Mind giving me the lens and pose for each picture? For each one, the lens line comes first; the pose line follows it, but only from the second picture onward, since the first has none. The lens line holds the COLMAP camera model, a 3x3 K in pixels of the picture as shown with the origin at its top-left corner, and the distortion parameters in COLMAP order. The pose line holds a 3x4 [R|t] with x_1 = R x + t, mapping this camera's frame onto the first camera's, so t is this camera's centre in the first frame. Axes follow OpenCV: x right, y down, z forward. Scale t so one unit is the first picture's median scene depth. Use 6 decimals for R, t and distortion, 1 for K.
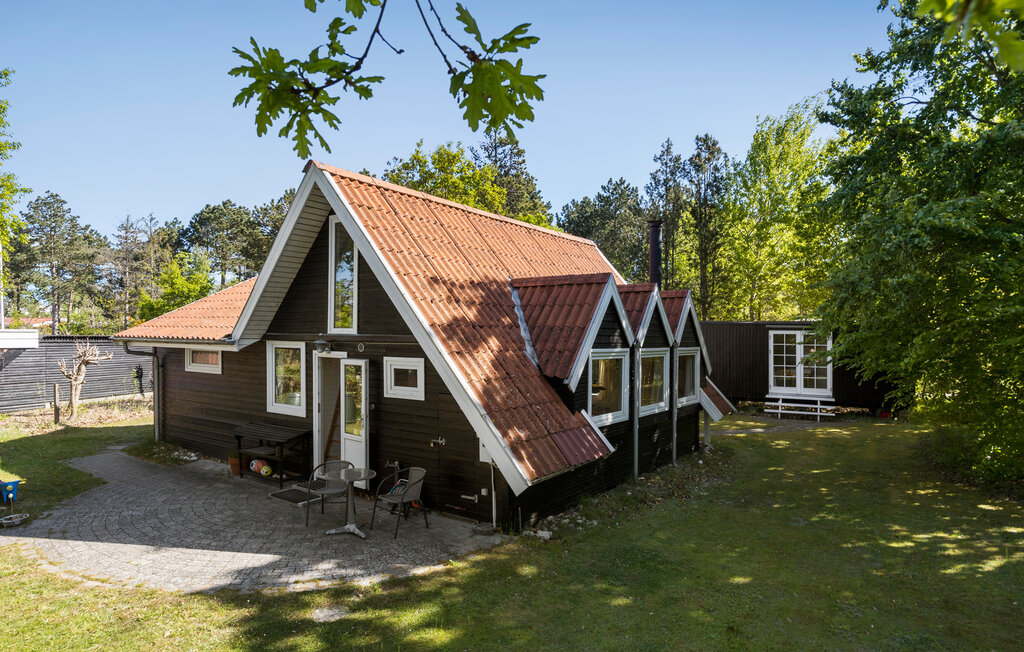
lens RADIAL K [[649.3, 0, 509.6], [0, 649.3, 326.5], [0, 0, 1]] dist [-0.003916, -0.000582]
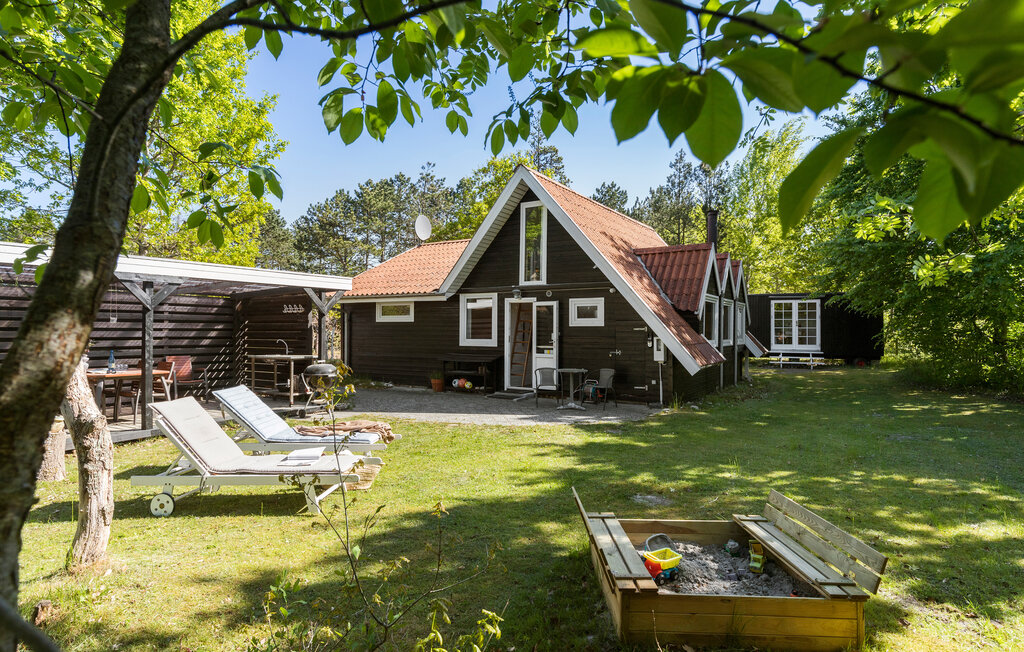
lens RADIAL K [[610.5, 0, 514.4], [0, 610.5, 326.1], [0, 0, 1]] dist [0.001664, 0.000244]
pose [[0.997566, -0.010428, 0.068951, -0.364778], [0.010089, 0.999935, 0.005259, 0.088188], [-0.069001, -0.004550, 0.997606, -0.321936]]
